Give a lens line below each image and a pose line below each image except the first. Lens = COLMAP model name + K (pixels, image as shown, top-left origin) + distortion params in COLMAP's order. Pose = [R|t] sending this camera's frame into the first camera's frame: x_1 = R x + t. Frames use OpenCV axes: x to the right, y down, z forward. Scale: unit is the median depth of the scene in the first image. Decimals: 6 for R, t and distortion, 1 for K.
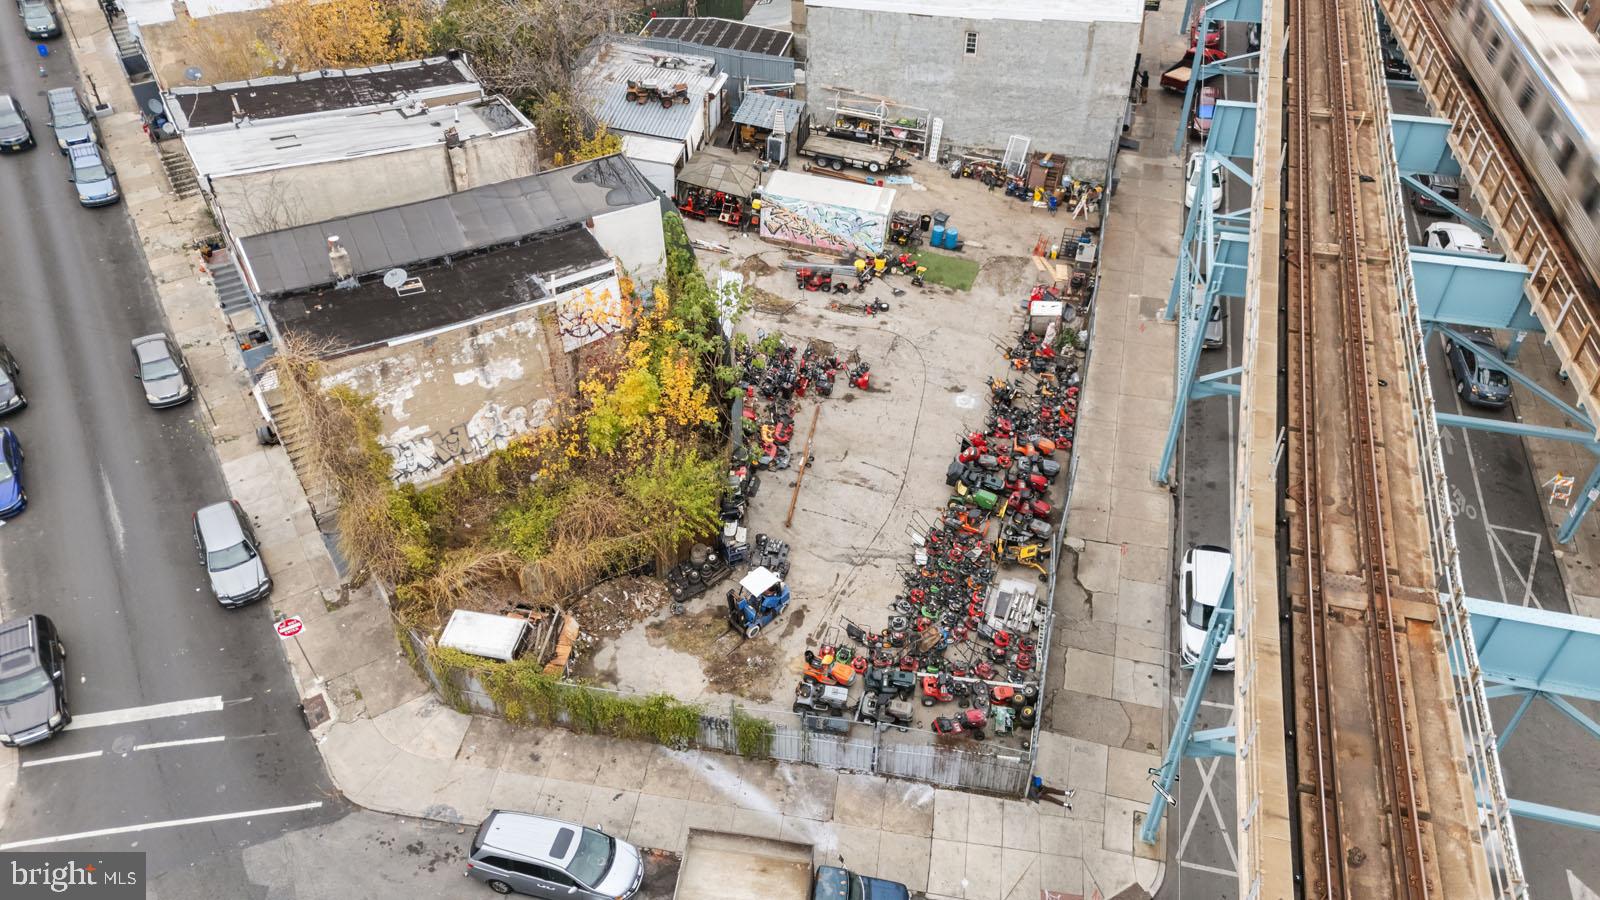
lens RADIAL K [[1162.1, 0, 802.9], [0, 1162.1, 455.4], [0, 0, 1]] dist [0.065980, -0.057314]
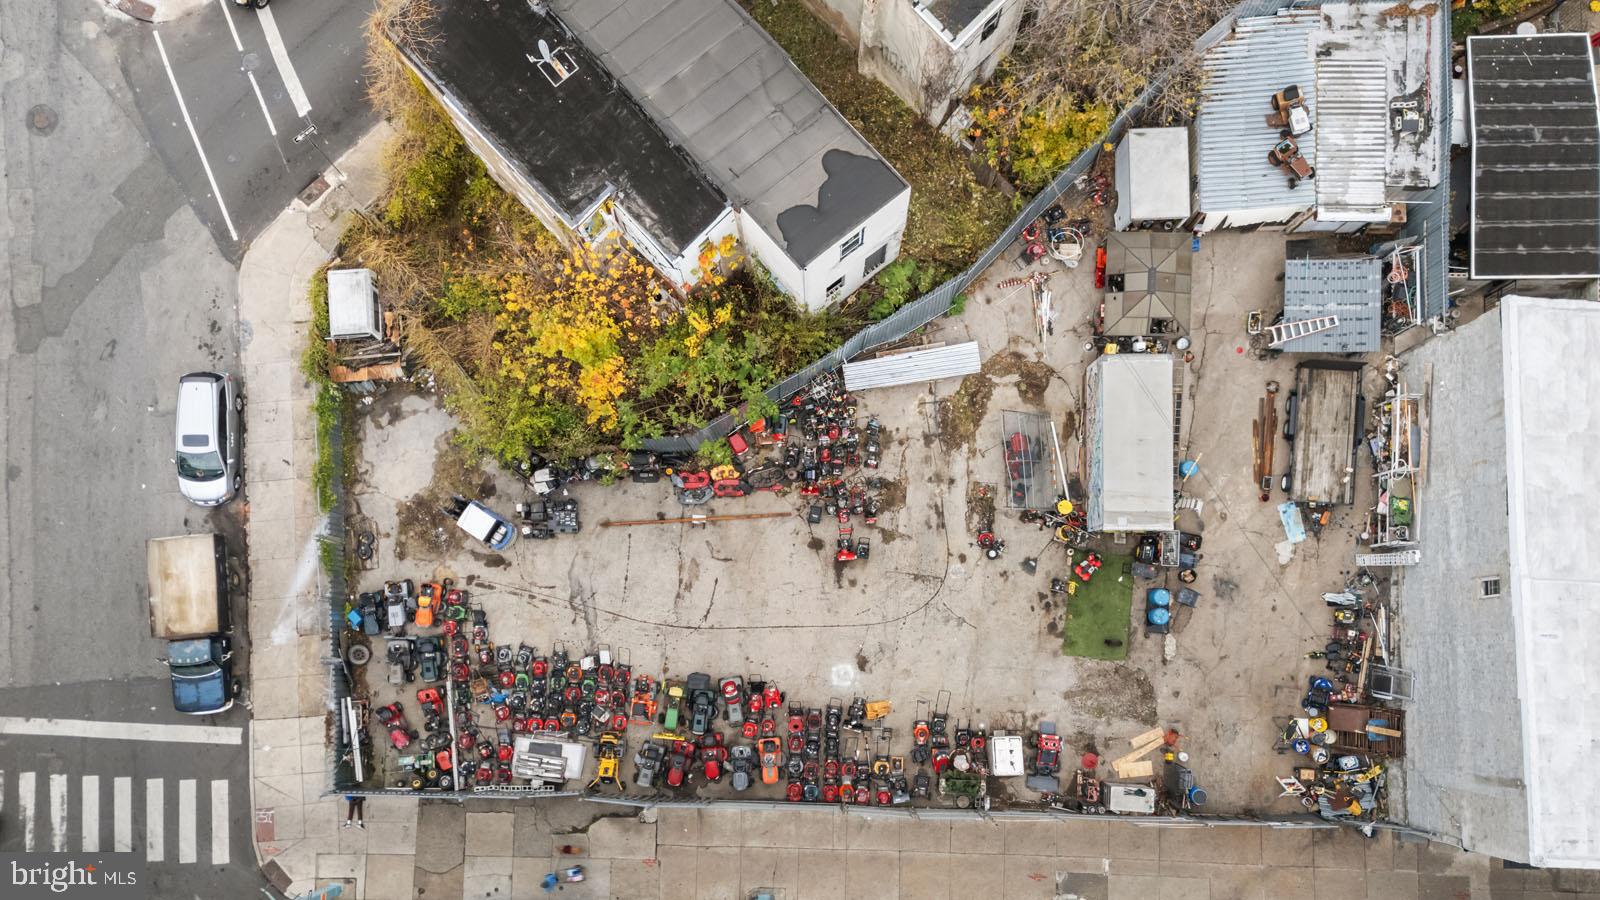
lens RADIAL K [[1175.9, 0, 797.6], [0, 1175.9, 538.4], [0, 0, 1]] dist [0.068830, -0.048346]
pose [[0.223653, 0.969905, -0.096244, 0.138154], [-0.639512, 0.220546, 0.736467, -0.820886], [0.735529, -0.103164, 0.669592, 0.466418]]
